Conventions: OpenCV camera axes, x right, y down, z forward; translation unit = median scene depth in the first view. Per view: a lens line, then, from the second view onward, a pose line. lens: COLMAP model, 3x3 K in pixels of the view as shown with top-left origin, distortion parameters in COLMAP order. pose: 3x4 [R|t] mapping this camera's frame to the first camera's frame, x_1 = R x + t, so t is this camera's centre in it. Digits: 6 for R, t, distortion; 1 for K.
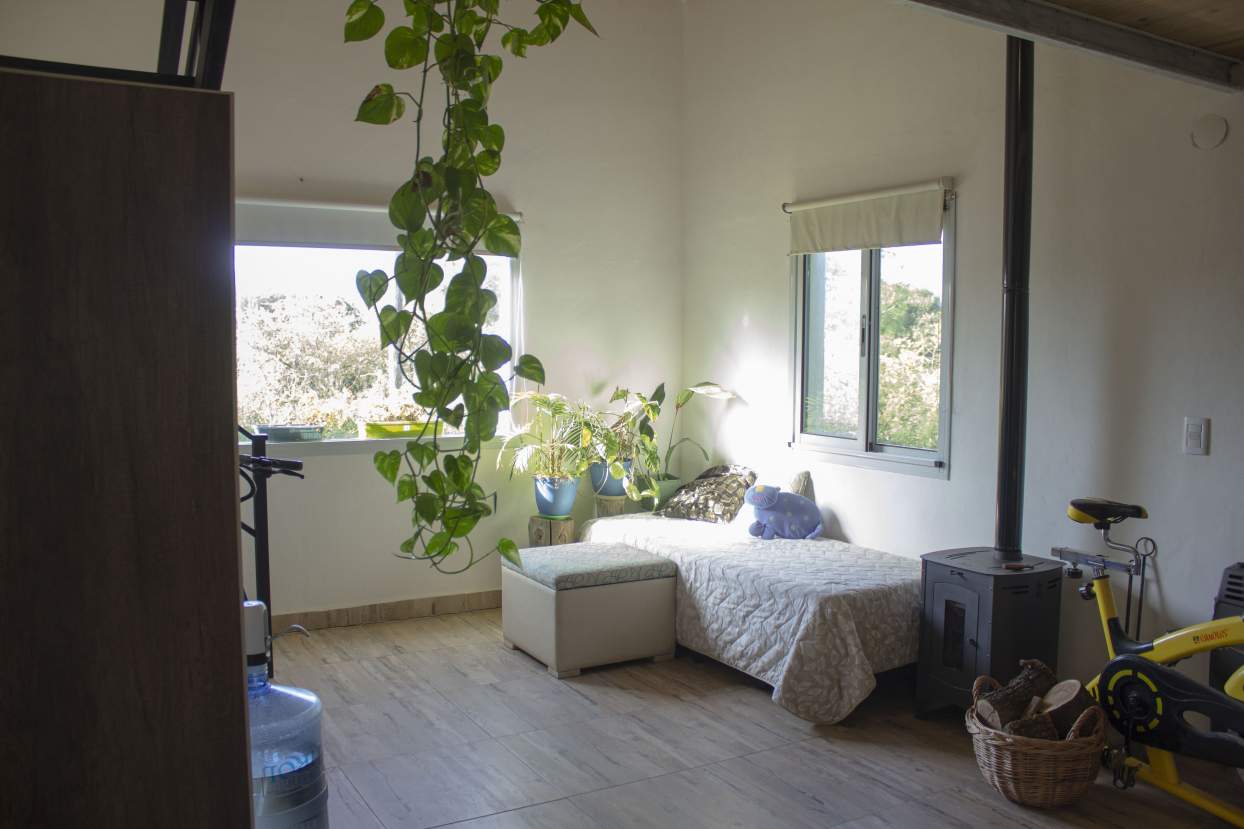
lens RADIAL K [[1036.0, 0, 622.0], [0, 1036.0, 414.5], [0, 0, 1]] dist [-0.164922, 0.141797]
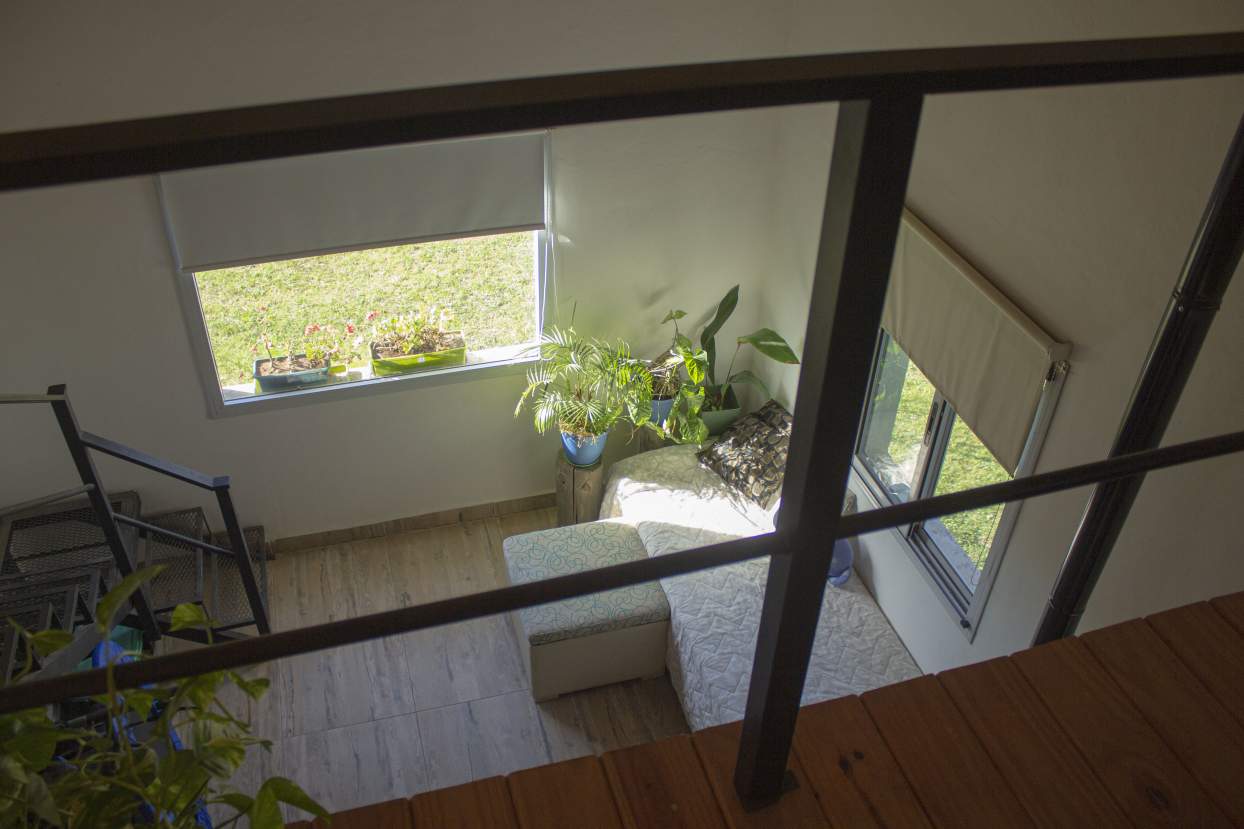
lens RADIAL K [[1036.0, 0, 622.0], [0, 1036.0, 414.5], [0, 0, 1]] dist [-0.164922, 0.141797]
pose [[0.970832, 0.159858, -0.178693, 0.155511], [-0.036929, 0.836097, 0.547338, -0.536097], [0.236901, -0.524774, 0.817613, 0.336863]]
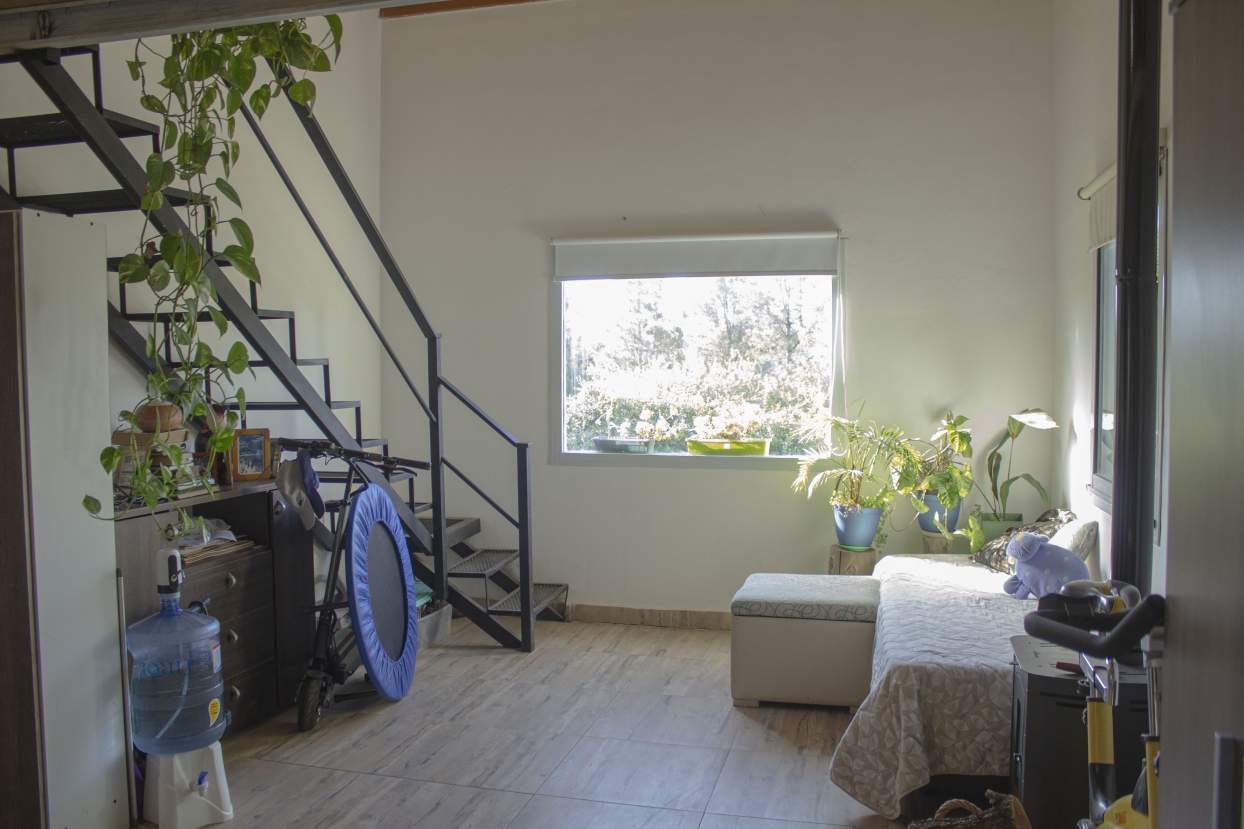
lens RADIAL K [[1036.0, 0, 622.0], [0, 1036.0, 414.5], [0, 0, 1]] dist [-0.164922, 0.141797]
pose [[0.712697, 0.025015, -0.701026, 0.534064], [-0.041884, 0.999098, -0.006930, -0.008452], [0.700220, 0.034301, 0.713102, 0.218579]]
